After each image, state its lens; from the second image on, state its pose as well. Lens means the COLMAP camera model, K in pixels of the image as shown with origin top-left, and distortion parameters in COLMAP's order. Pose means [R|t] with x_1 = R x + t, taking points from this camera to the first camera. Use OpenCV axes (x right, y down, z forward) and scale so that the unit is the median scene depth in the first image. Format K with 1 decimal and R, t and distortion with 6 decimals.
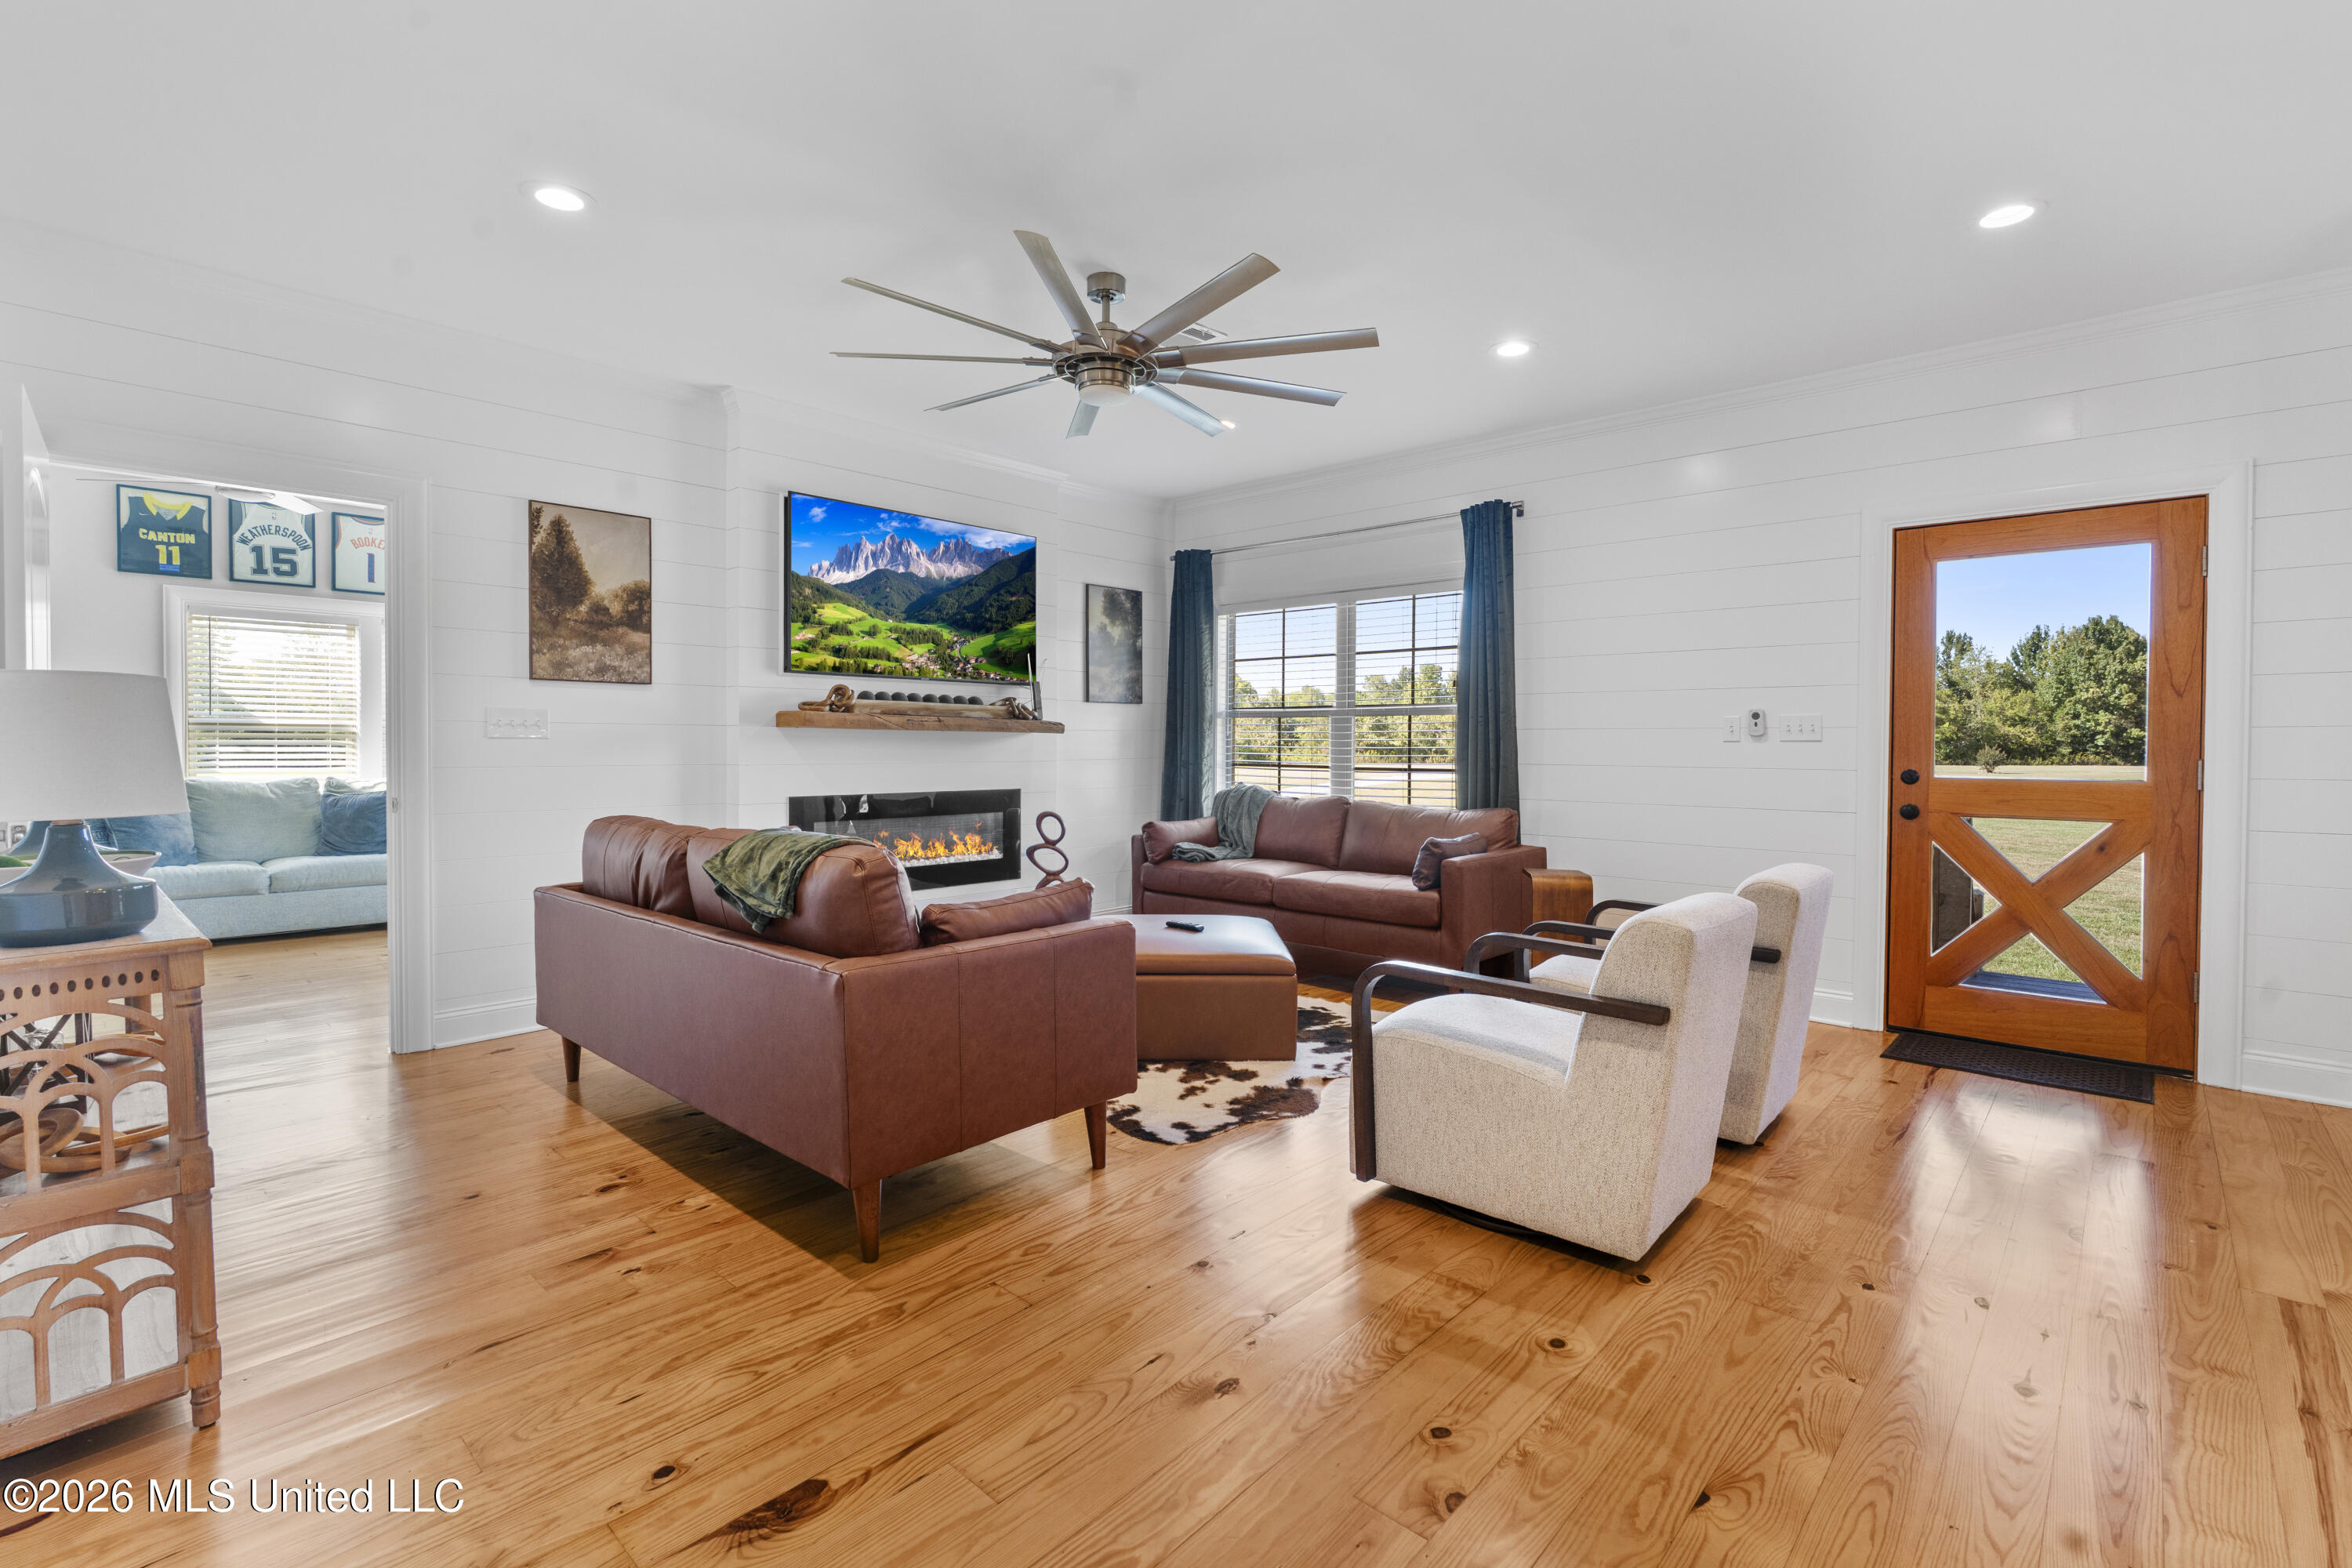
lens RADIAL K [[1039.7, 0, 1177.9], [0, 1039.7, 774.5], [0, 0, 1]] dist [-0.019130, 0.000461]
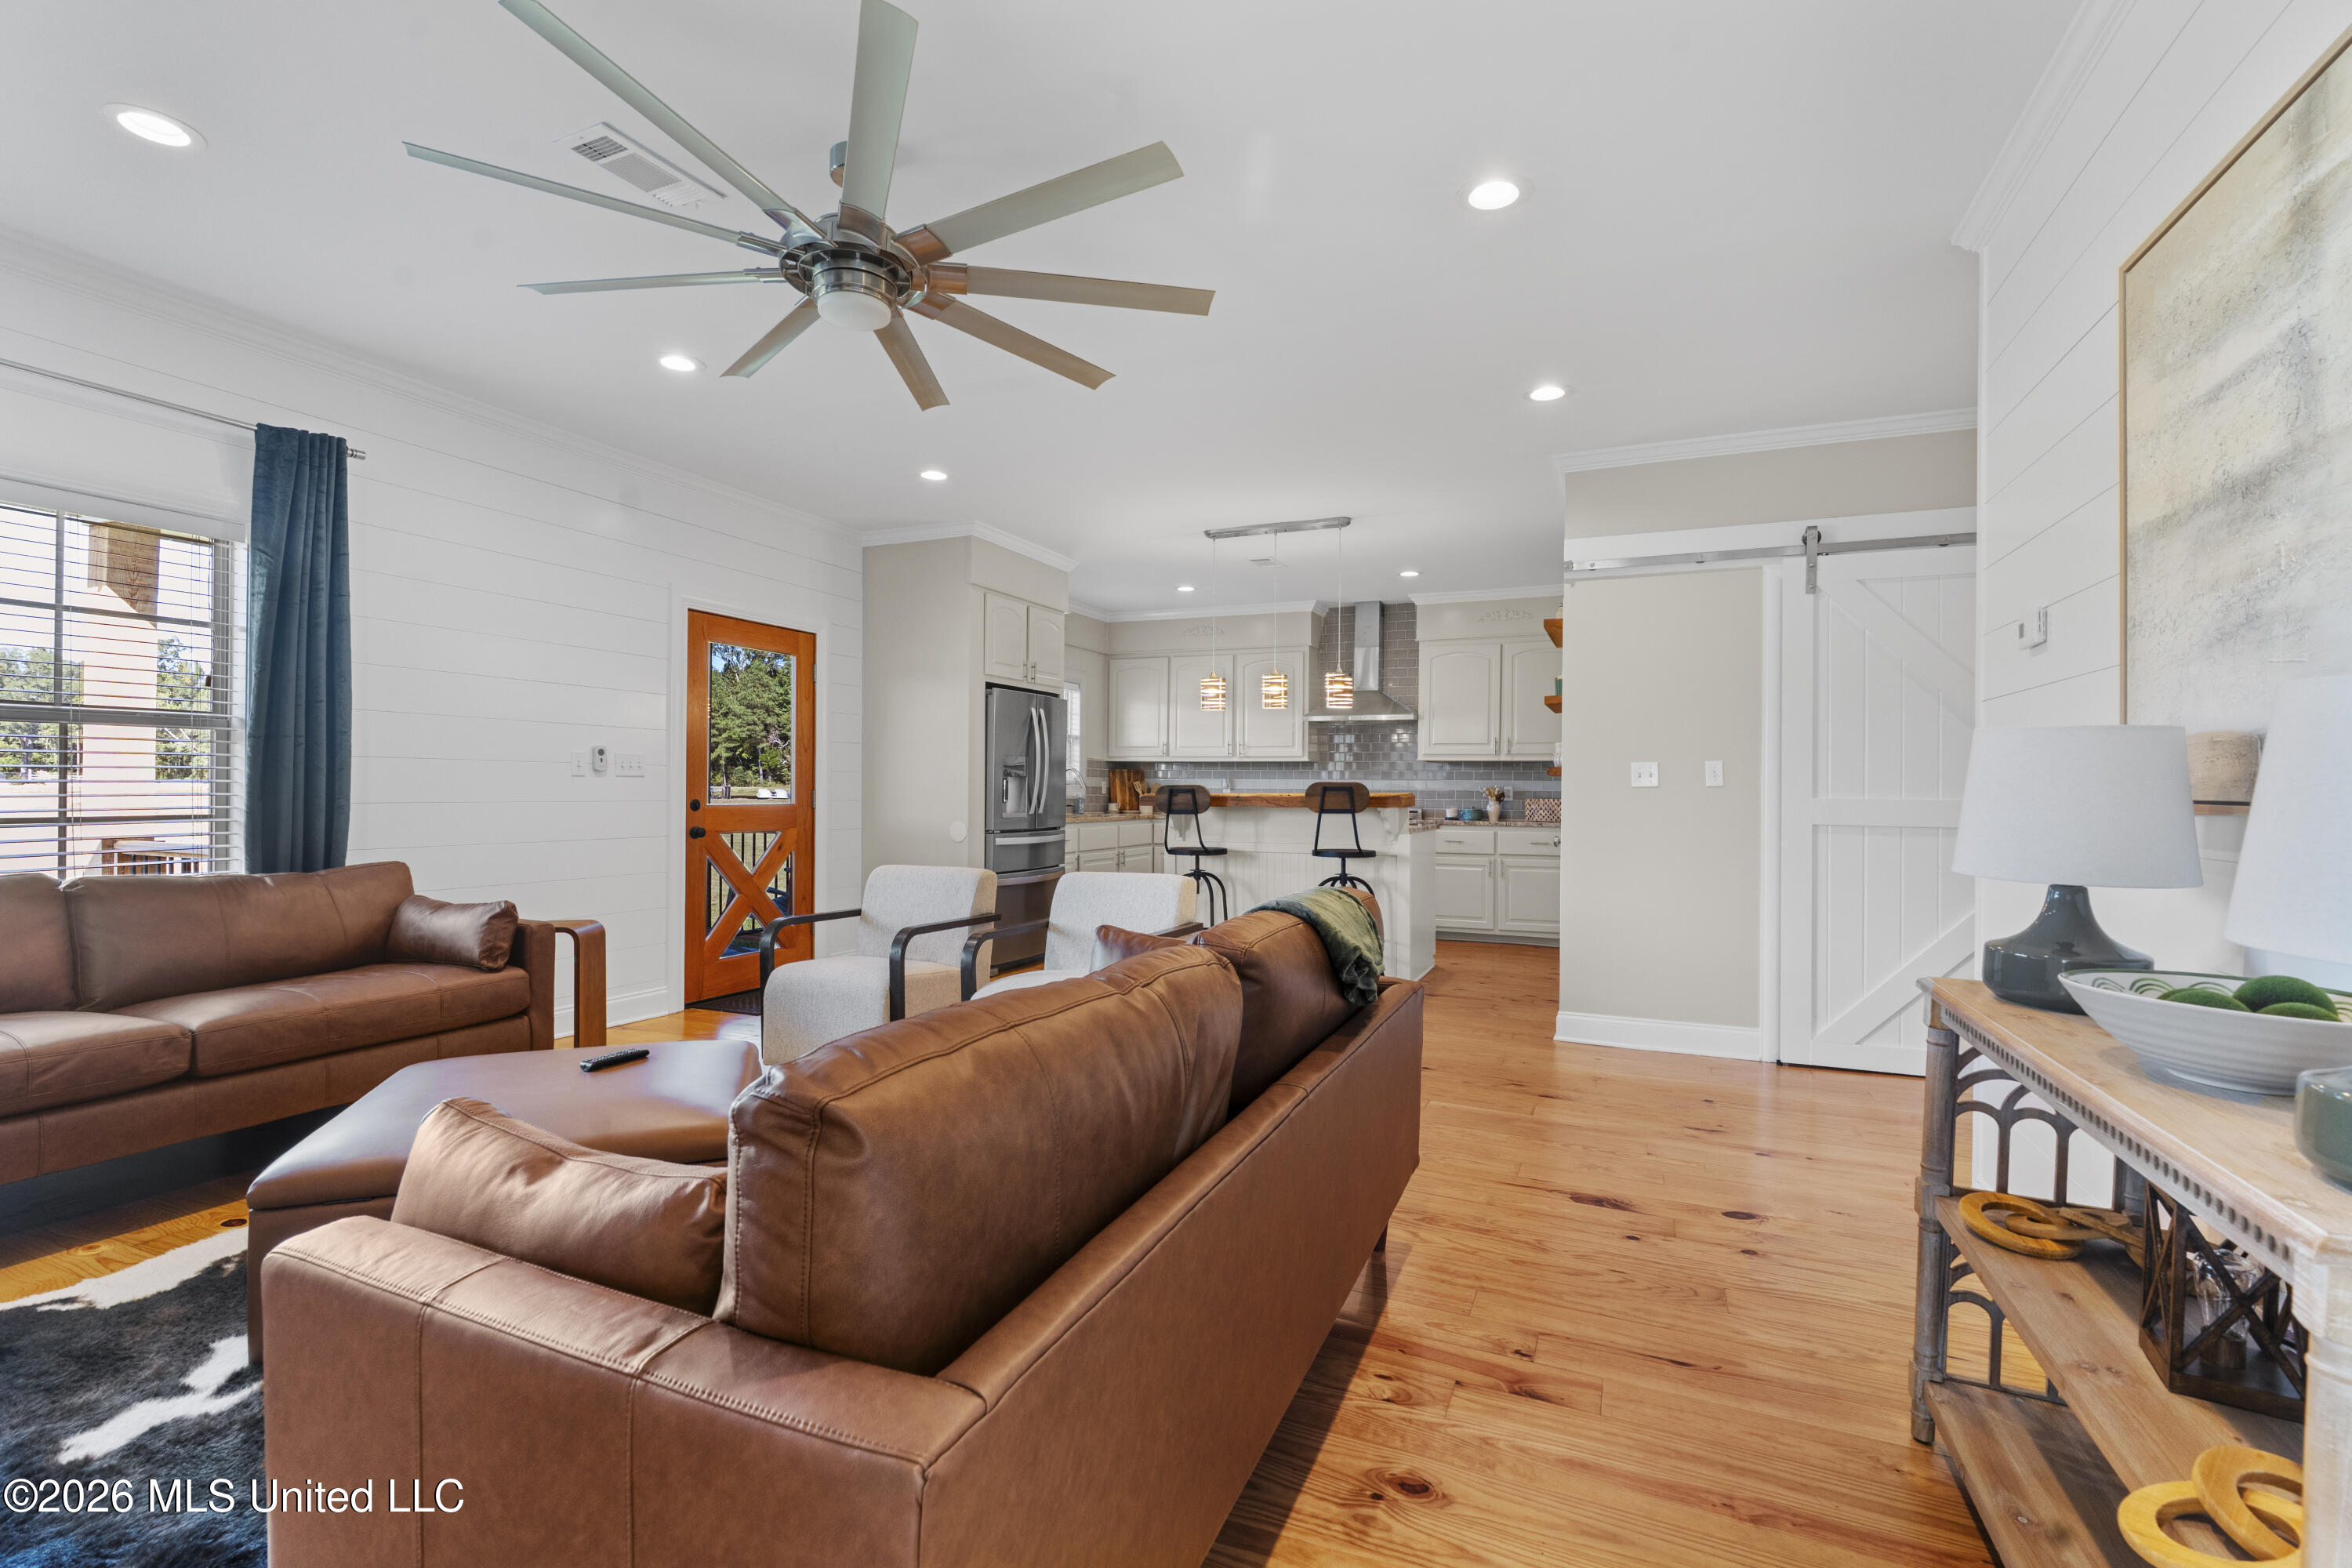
lens RADIAL K [[1039.7, 0, 1177.9], [0, 1039.7, 774.5], [0, 0, 1]] dist [-0.019130, 0.000461]
pose [[-0.317389, 0.001319, 0.948295, -0.789950], [0.017234, 0.999842, 0.004378, -0.034212], [-0.948139, 0.017732, -0.317361, 0.945927]]
